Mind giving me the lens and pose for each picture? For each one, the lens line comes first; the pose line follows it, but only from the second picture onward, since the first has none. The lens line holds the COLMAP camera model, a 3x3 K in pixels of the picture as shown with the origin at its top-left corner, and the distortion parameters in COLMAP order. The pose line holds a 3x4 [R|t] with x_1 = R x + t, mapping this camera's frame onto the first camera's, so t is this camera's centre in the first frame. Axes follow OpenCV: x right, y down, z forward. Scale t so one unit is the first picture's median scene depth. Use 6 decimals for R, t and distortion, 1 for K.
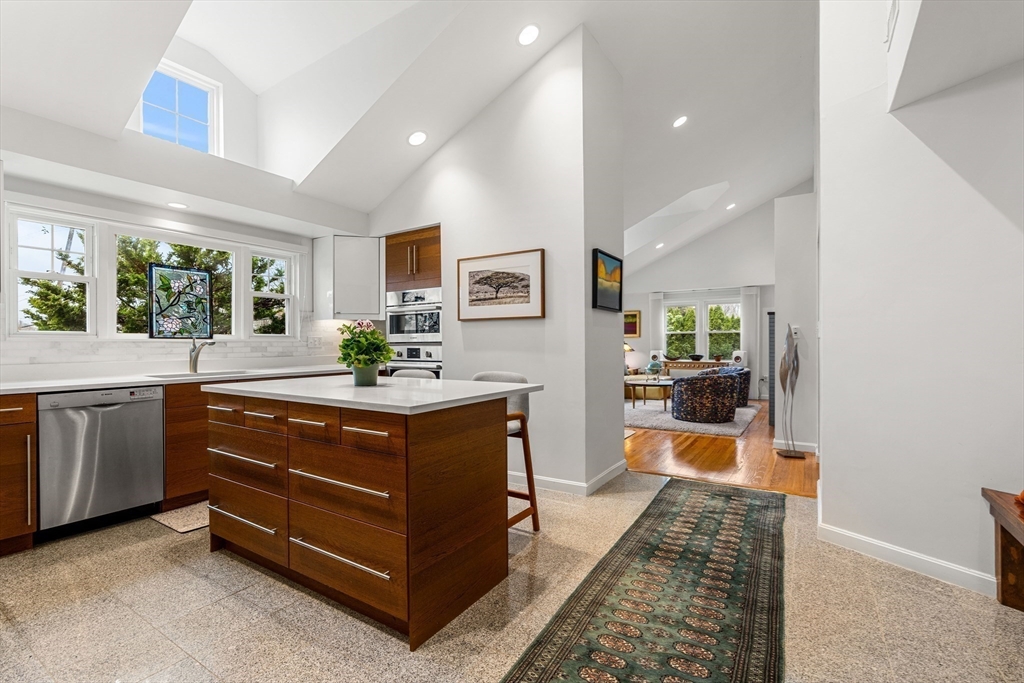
lens RADIAL K [[463.4, 0, 510.7], [0, 463.4, 342.6], [0, 0, 1]] dist [-0.011853, 0.003179]
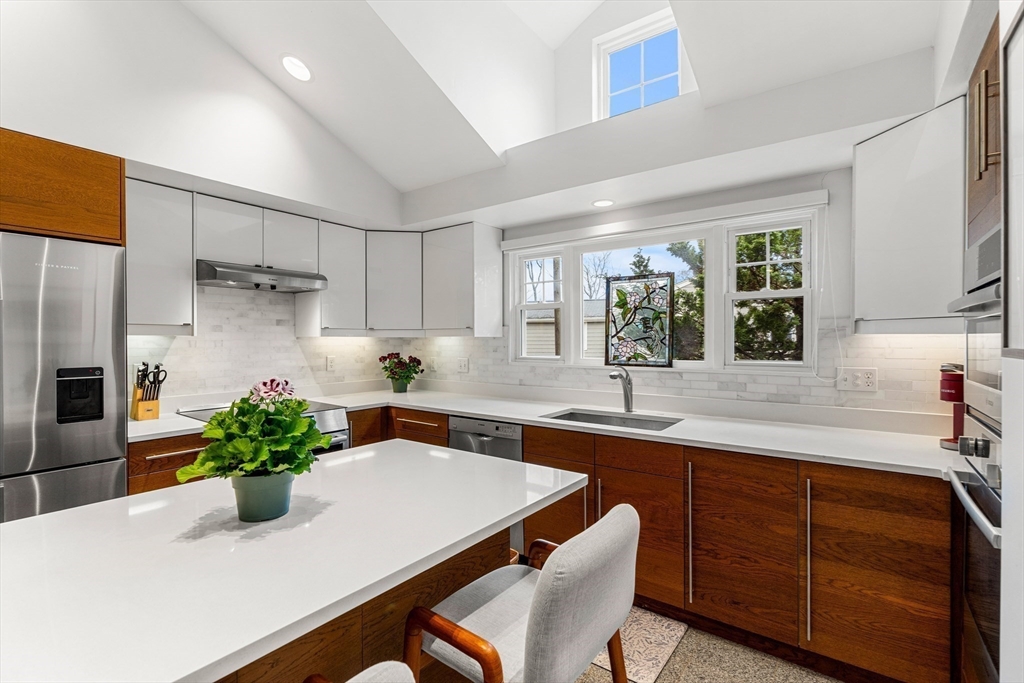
lens RADIAL K [[463.4, 0, 513.3], [0, 463.4, 342.3], [0, 0, 1]] dist [-0.011853, 0.003179]
pose [[-0.054846, 0.009596, -0.998449, 0.078977], [0.004158, 0.999947, 0.009382, -0.047206], [0.998486, -0.003637, -0.054883, 0.684194]]
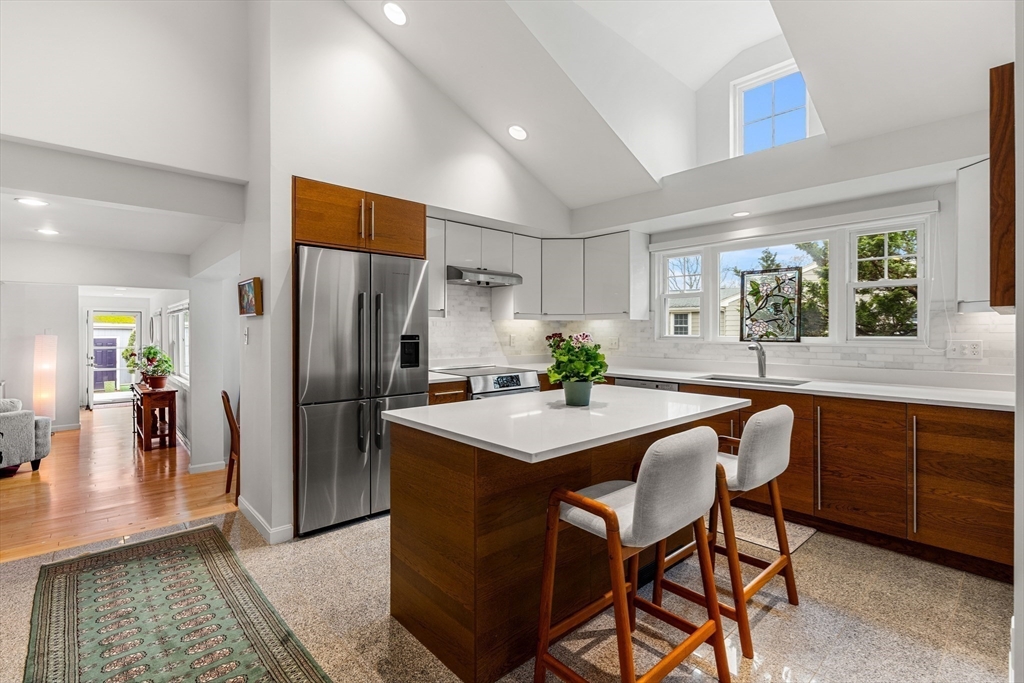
lens RADIAL K [[463.4, 0, 512.7], [0, 463.4, 330.7], [0, 0, 1]] dist [-0.011853, 0.003179]
pose [[-0.250362, 0.003068, -0.968147, 0.321202], [0.001365, 0.999995, 0.002816, -0.029527], [0.968151, -0.000616, -0.250365, 0.588584]]
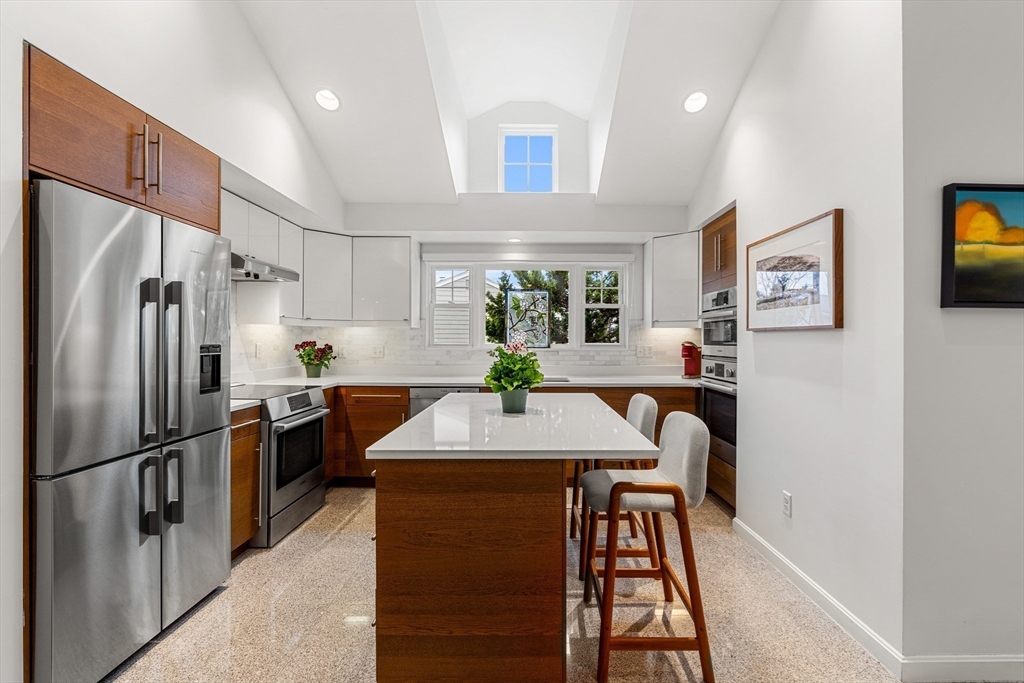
lens RADIAL K [[463.4, 0, 528.4], [0, 463.4, 340.1], [0, 0, 1]] dist [-0.011853, 0.003179]
pose [[0.548893, 0.007914, -0.835855, 0.257332], [-0.004007, 0.999969, 0.006837, -0.030919], [0.835883, -0.000403, 0.548907, 0.272210]]
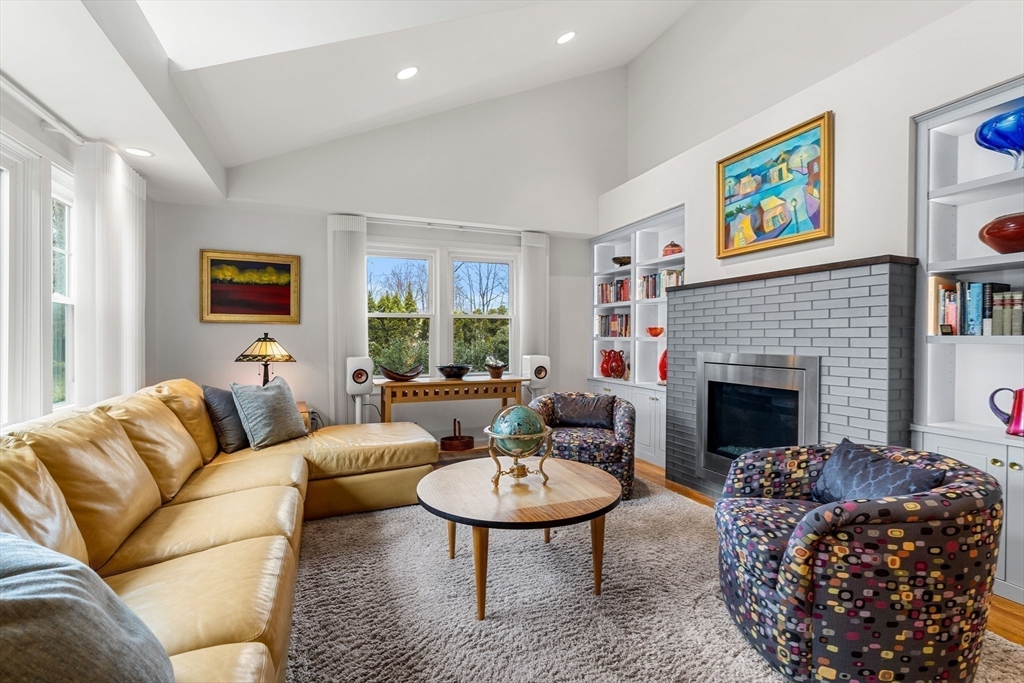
lens RADIAL K [[463.4, 0, 510.4], [0, 463.4, 342.5], [0, 0, 1]] dist [-0.011853, 0.003179]
pose [[0.574513, -0.002615, 0.818491, 0.134348], [-0.005685, 0.999958, 0.007185, 0.000835], [-0.818476, -0.008780, 0.574474, 1.376227]]
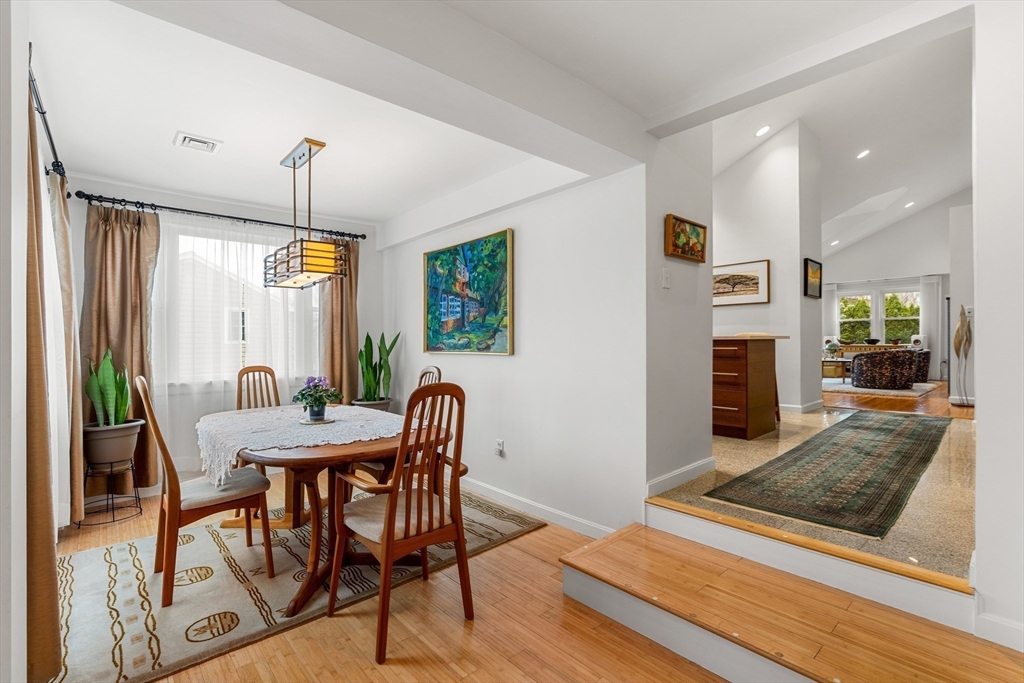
lens RADIAL K [[463.4, 0, 507.5], [0, 463.4, 341.8], [0, 0, 1]] dist [-0.011853, 0.003179]
pose [[0.962752, -0.001691, -0.270381, -0.275704], [0.002128, 0.999997, 0.001322, 0.057541], [0.270378, -0.001848, 0.962753, -0.581264]]
